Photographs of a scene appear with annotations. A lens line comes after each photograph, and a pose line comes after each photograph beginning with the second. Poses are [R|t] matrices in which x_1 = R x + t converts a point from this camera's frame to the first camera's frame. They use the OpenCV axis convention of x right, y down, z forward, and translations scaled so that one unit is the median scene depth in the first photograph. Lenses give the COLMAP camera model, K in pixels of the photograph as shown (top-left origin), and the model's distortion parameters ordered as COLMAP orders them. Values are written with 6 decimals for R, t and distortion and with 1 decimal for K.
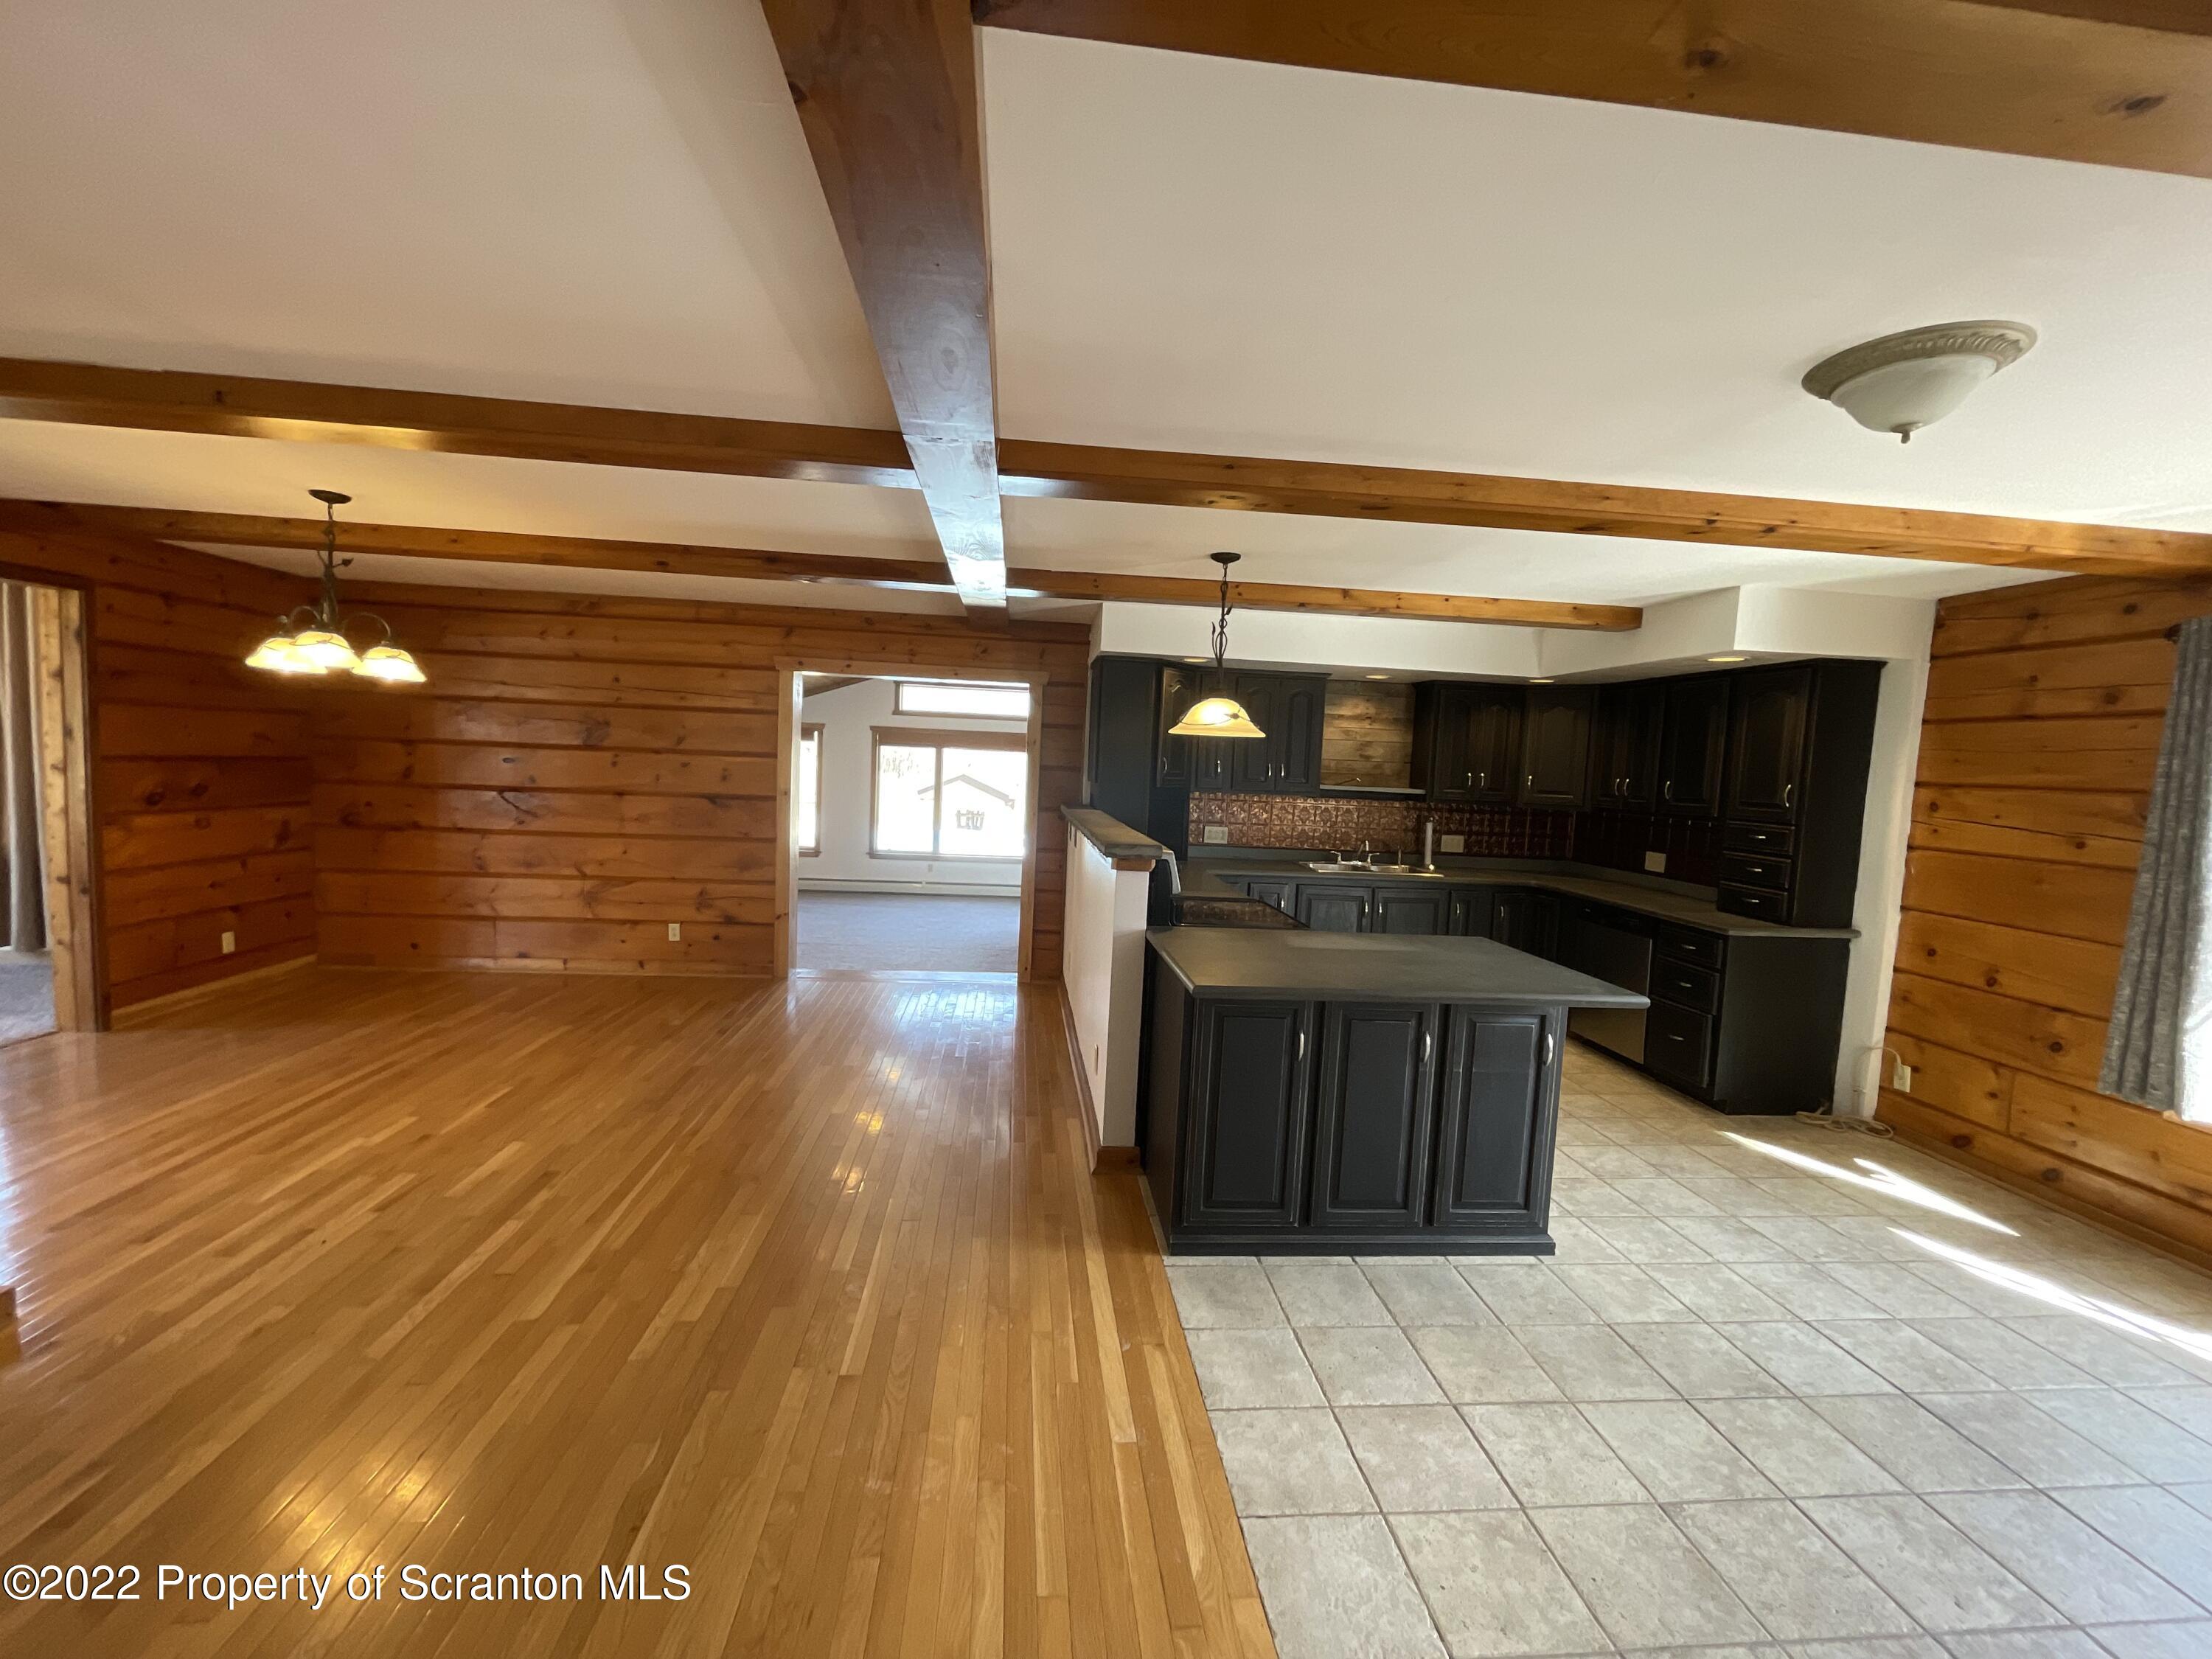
lens RADIAL K [[893.9, 0, 1103.7], [0, 893.9, 832.3], [0, 0, 1]] dist [-0.000733, 0.000346]
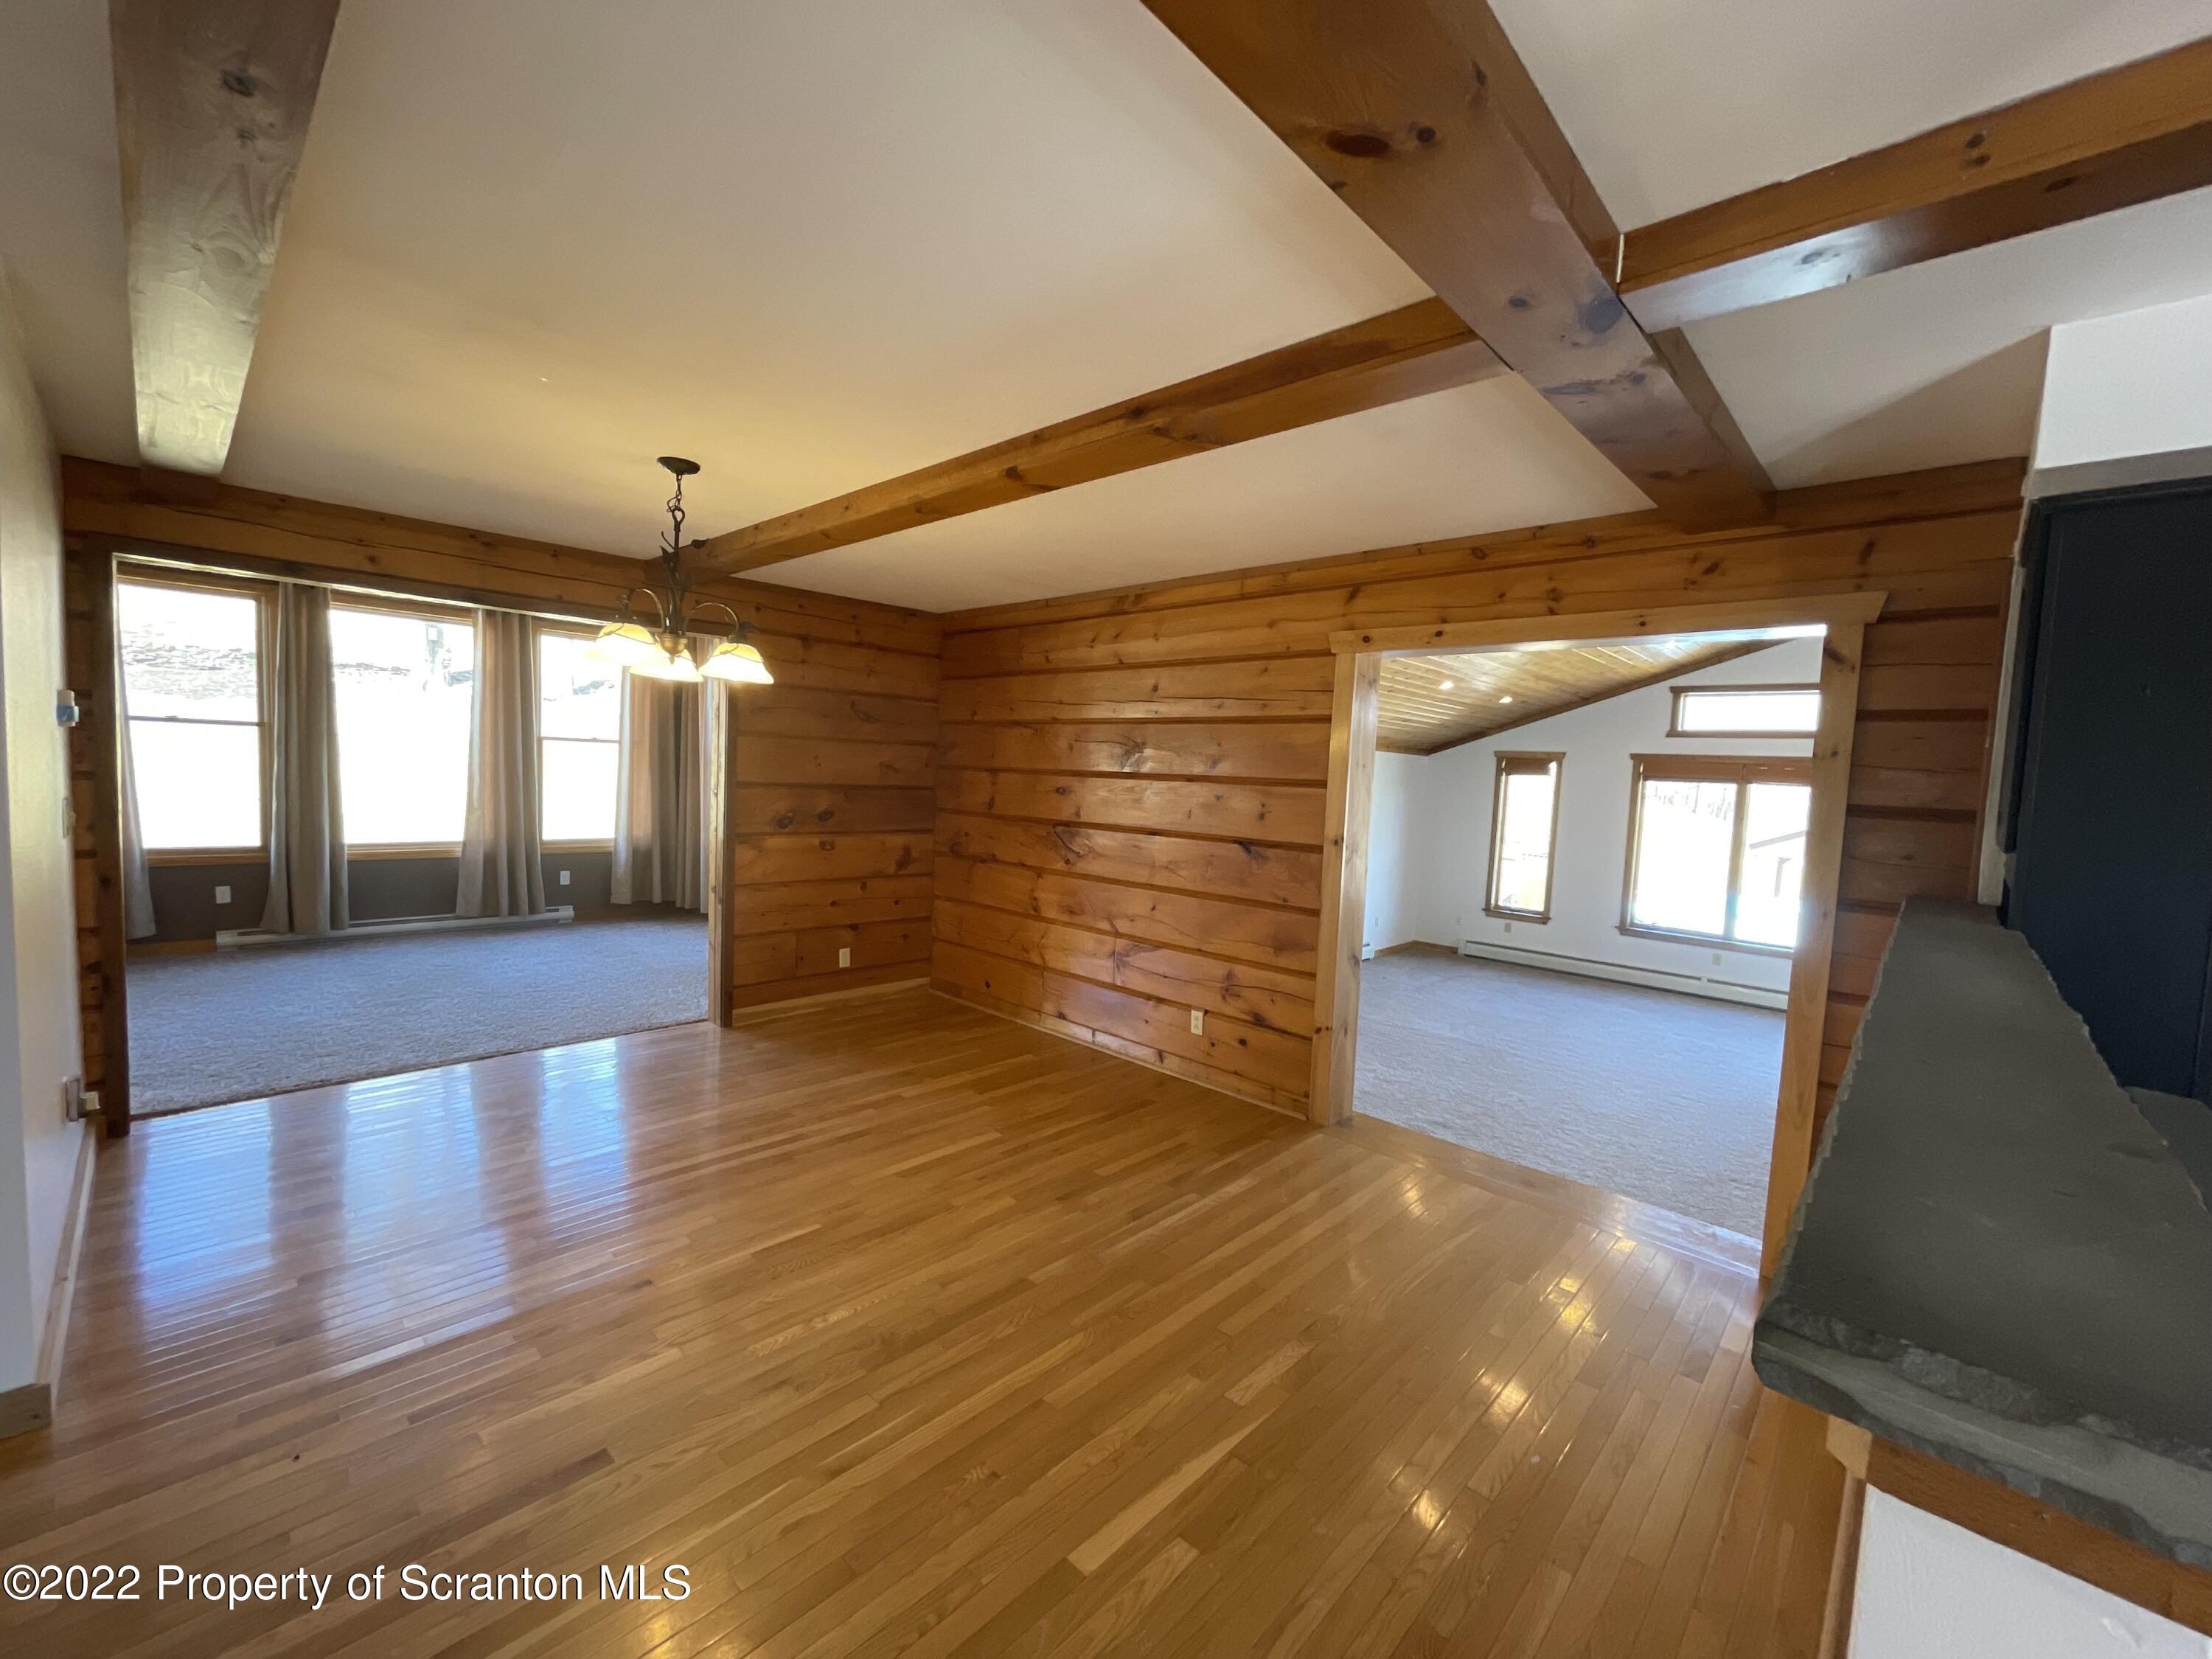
lens RADIAL K [[893.9, 0, 1103.7], [0, 893.9, 832.3], [0, 0, 1]] dist [-0.000733, 0.000346]
pose [[0.656032, 0.037261, -0.753813, 0.022322], [-0.072752, 0.997251, -0.014022, -0.030715], [0.751218, 0.064040, 0.656940, 0.463747]]
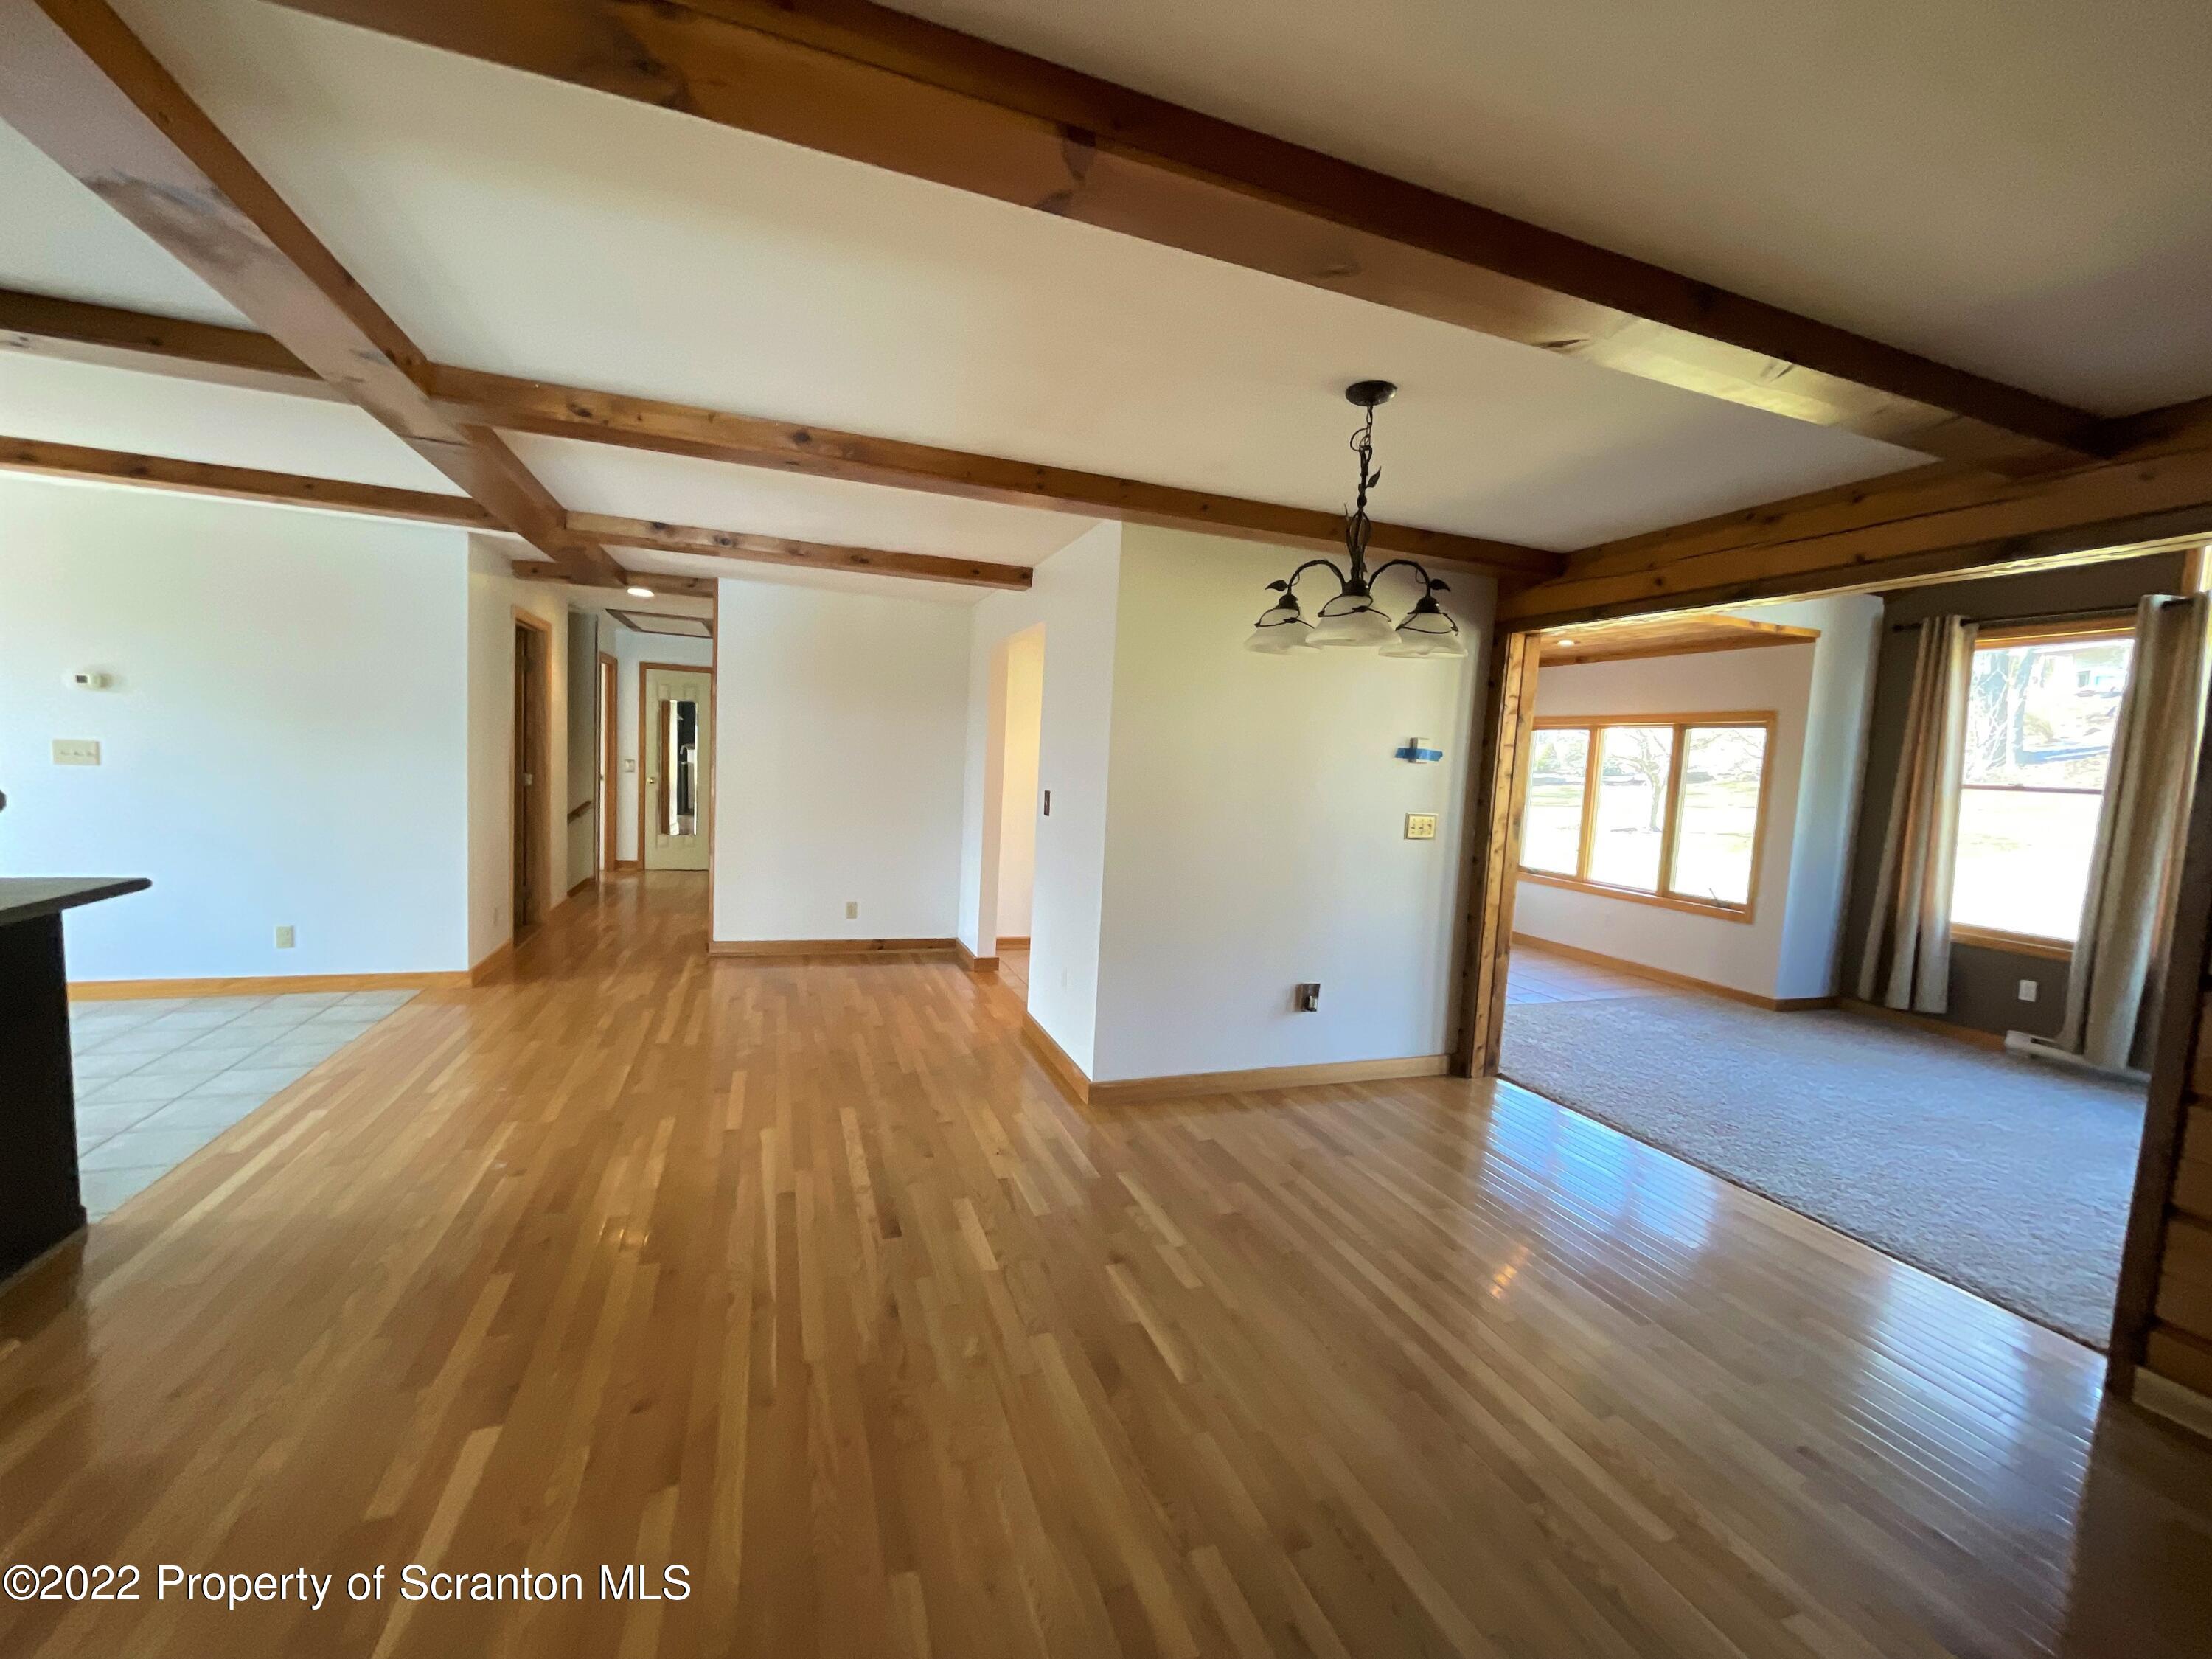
lens RADIAL K [[893.9, 0, 1103.7], [0, 893.9, 832.3], [0, 0, 1]] dist [-0.000733, 0.000346]
pose [[-0.962760, -0.077089, -0.259134, -0.313013], [-0.117559, 0.982499, 0.144486, -0.074513], [0.243461, 0.169568, -0.954973, 0.993853]]
